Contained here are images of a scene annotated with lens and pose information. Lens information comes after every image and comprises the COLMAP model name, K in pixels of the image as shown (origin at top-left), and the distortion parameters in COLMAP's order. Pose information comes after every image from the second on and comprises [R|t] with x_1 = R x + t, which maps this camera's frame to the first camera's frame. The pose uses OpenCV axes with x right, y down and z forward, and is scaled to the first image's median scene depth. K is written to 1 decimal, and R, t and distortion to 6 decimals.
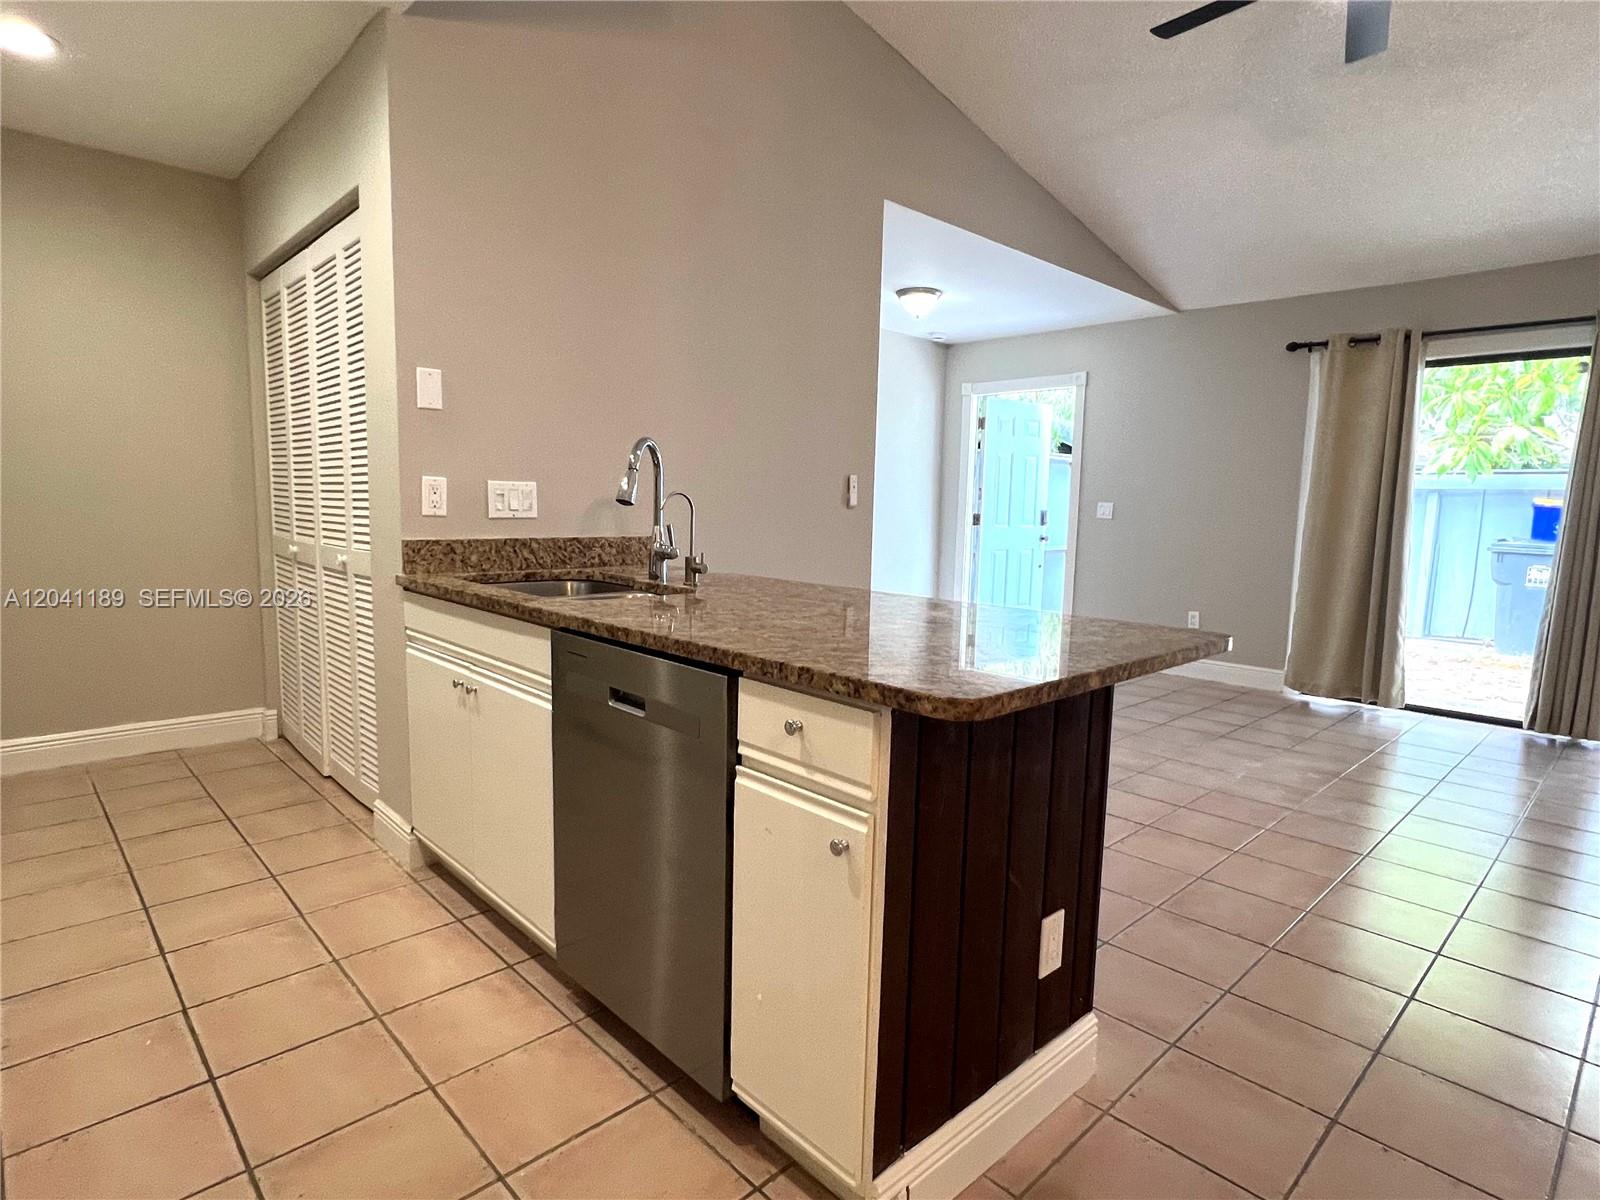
lens RADIAL K [[863.5, 0, 799.5], [0, 863.5, 605.1], [0, 0, 1]] dist [0.000366, -0.003909]
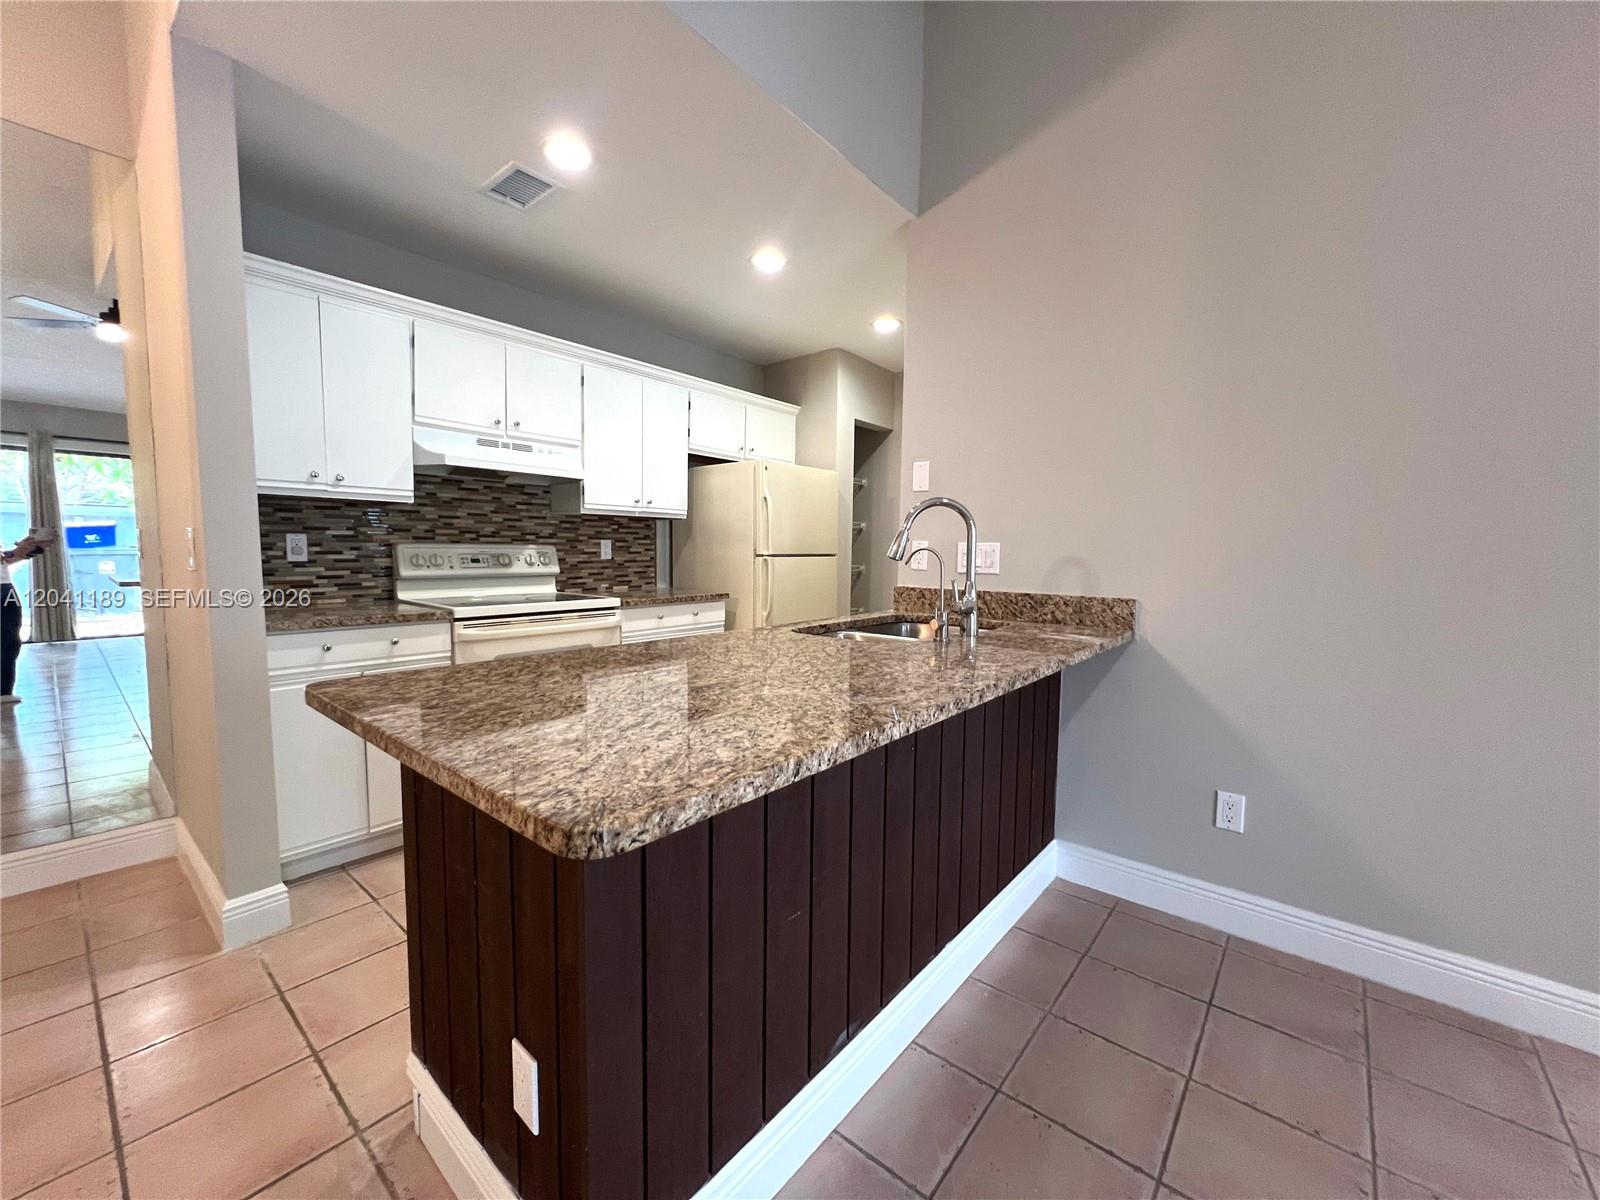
lens RADIAL K [[641.5, 0, 791.2], [0, 641.5, 598.3], [0, 0, 1]] dist [0.000169, -0.001030]
pose [[0.112929, 0.057892, -0.991915, 0.565973], [-0.131657, 0.990370, 0.042813, -0.077020], [0.984842, 0.125758, 0.119463, 0.702505]]
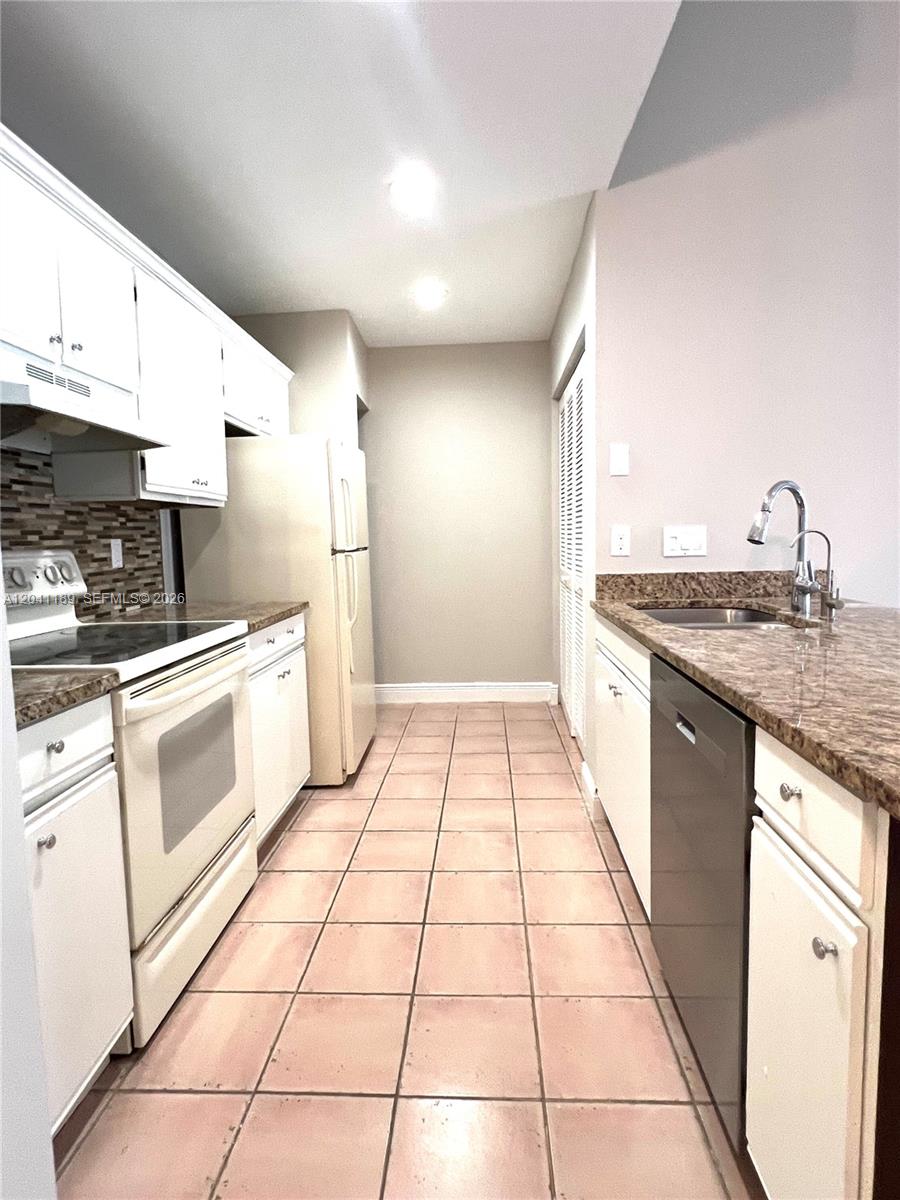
lens RADIAL K [[647.6, 0, 445.1], [0, 647.6, 593.1], [0, 0, 1]] dist [0.000366, -0.003909]
pose [[0.678521, 0.025179, -0.734149, 0.124751], [-0.050710, 0.998634, -0.012618, -0.020850], [0.732828, 0.045790, 0.678871, 0.139151]]
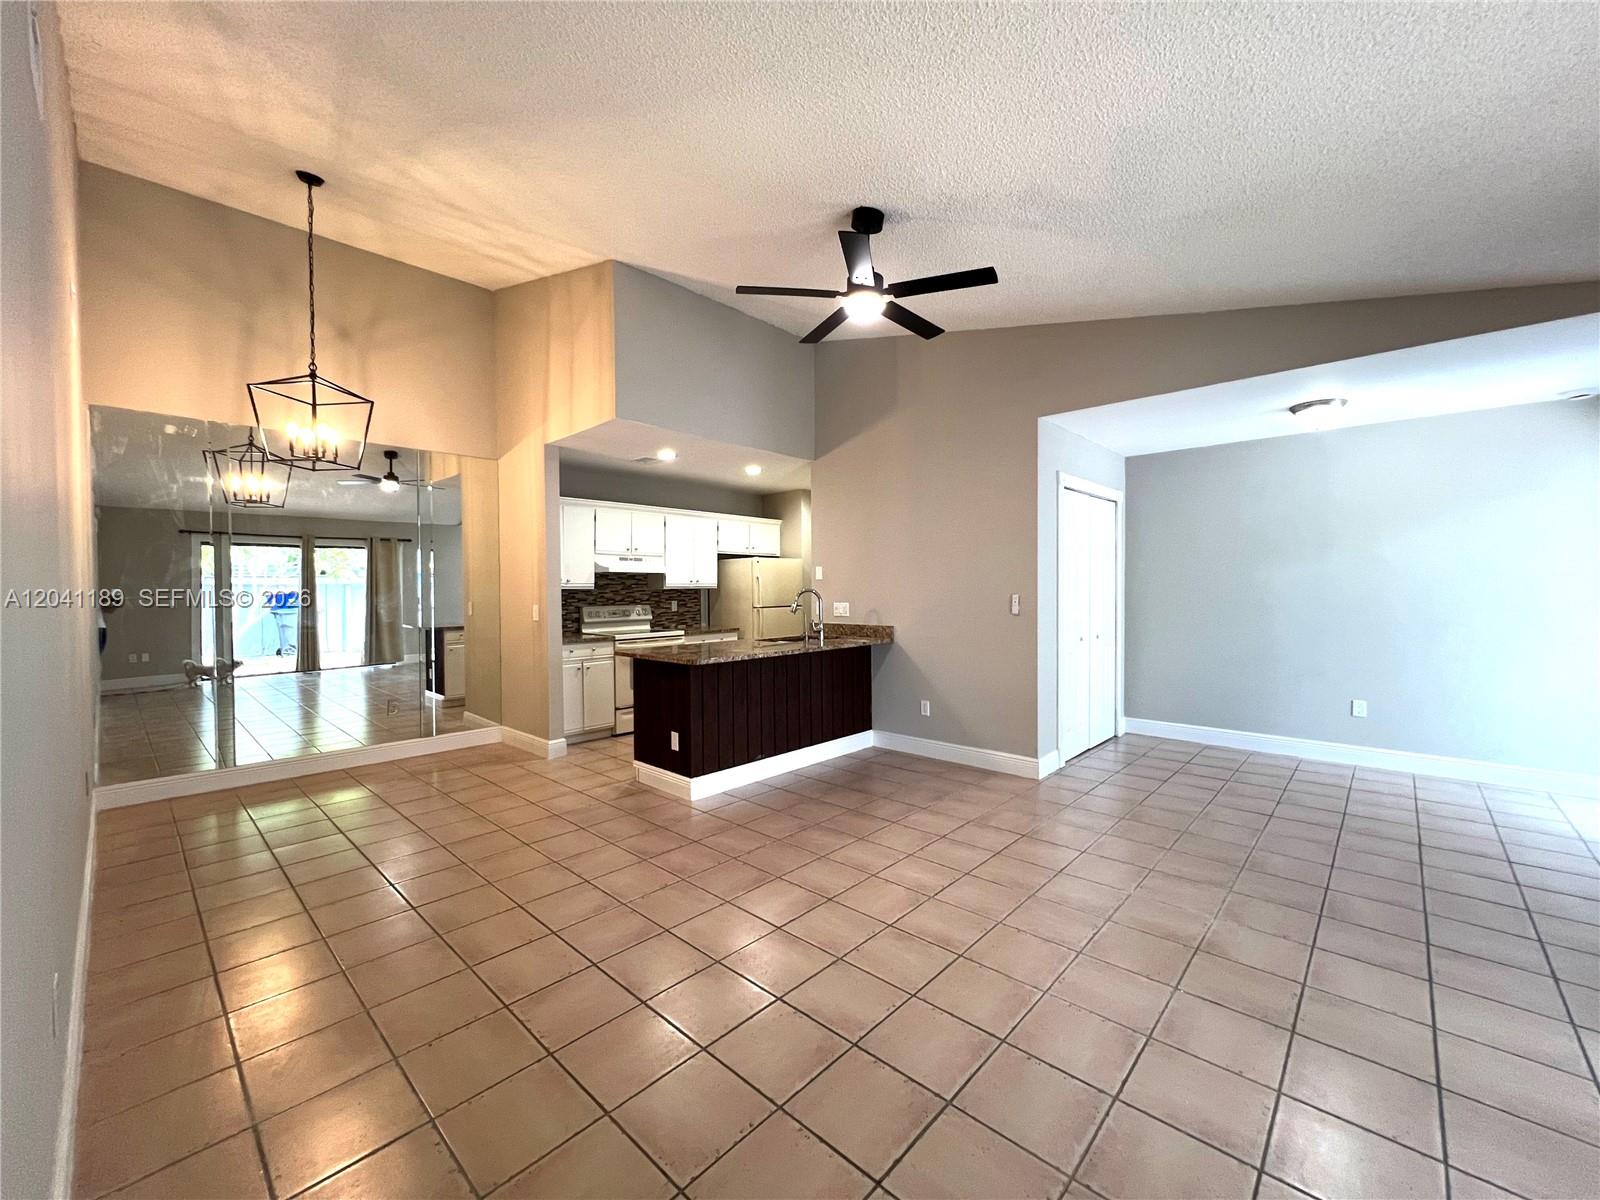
lens RADIAL K [[641.5, 0, 793.4], [0, 641.5, 600.4], [0, 0, 1]] dist [0.000169, -0.001030]
pose [[0.056466, -0.002556, -0.998401, 1.839220], [-0.113472, 0.993501, -0.008961, -0.126170], [0.991935, 0.113797, 0.055809, 0.796810]]
